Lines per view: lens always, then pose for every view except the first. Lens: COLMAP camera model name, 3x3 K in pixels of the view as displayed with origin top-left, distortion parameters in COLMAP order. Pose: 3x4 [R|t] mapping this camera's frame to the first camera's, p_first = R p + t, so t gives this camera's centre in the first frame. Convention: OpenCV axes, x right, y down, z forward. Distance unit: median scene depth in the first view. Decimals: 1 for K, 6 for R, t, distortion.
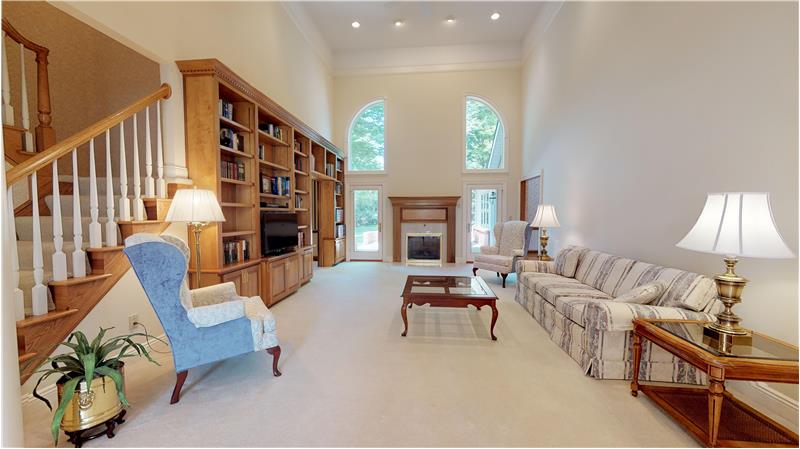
lens RADIAL K [[325.0, 0, 400.0], [0, 325.0, 224.5], [0, 0, 1]] dist [0.001259, 0.000069]
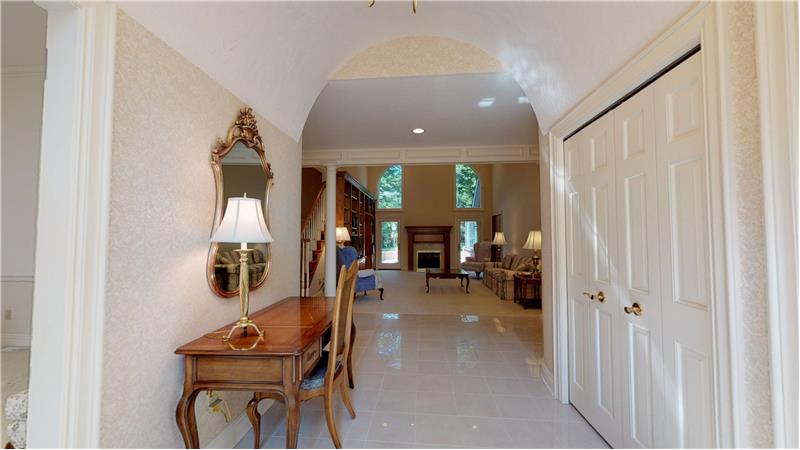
lens RADIAL K [[324.3, 0, 400.0], [0, 324.3, 225.0], [0, 0, 1]] dist [-0.000546, -0.000018]
pose [[0.999787, 0.003369, 0.020358, -0.093056], [-0.001865, 0.997294, -0.073490, 0.020079], [-0.020551, 0.073437, 0.997088, -0.515631]]
